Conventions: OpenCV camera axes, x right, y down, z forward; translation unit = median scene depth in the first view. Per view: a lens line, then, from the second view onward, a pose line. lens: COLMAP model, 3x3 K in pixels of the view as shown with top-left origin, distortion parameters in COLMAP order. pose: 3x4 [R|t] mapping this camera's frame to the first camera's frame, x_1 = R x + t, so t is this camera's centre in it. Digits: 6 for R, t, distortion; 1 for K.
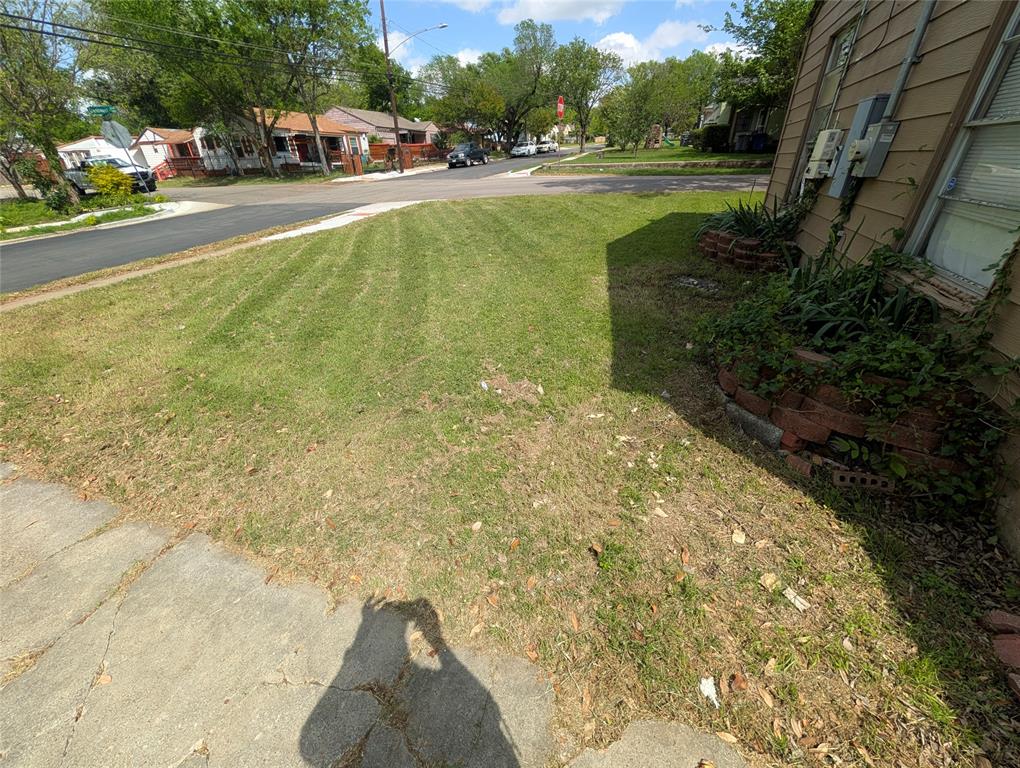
lens RADIAL K [[386.8, 0, 509.9], [0, 386.8, 388.3], [0, 0, 1]] dist [-0.004453, 0.000889]
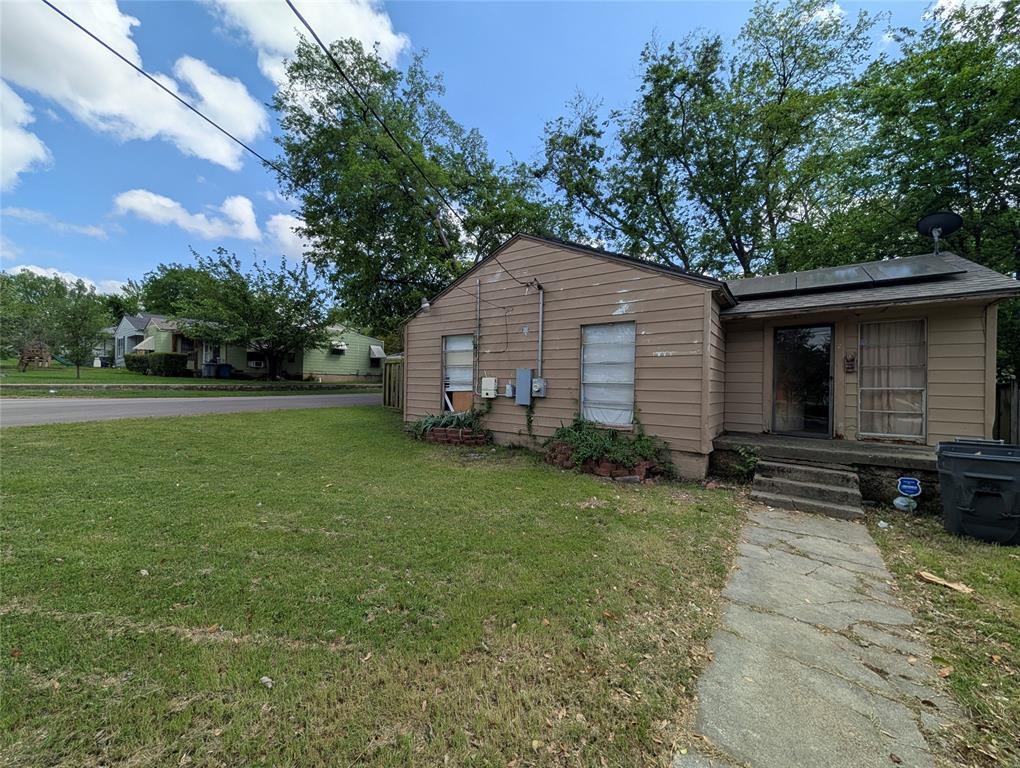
lens RADIAL K [[386.8, 0, 510.0], [0, 386.8, 380.0], [0, 0, 1]] dist [-0.004453, 0.000889]
pose [[0.269462, 0.035408, 0.962360, -1.976143], [0.469301, 0.867801, -0.163334, -0.411361], [-0.840920, 0.495649, 0.217223, 0.715970]]
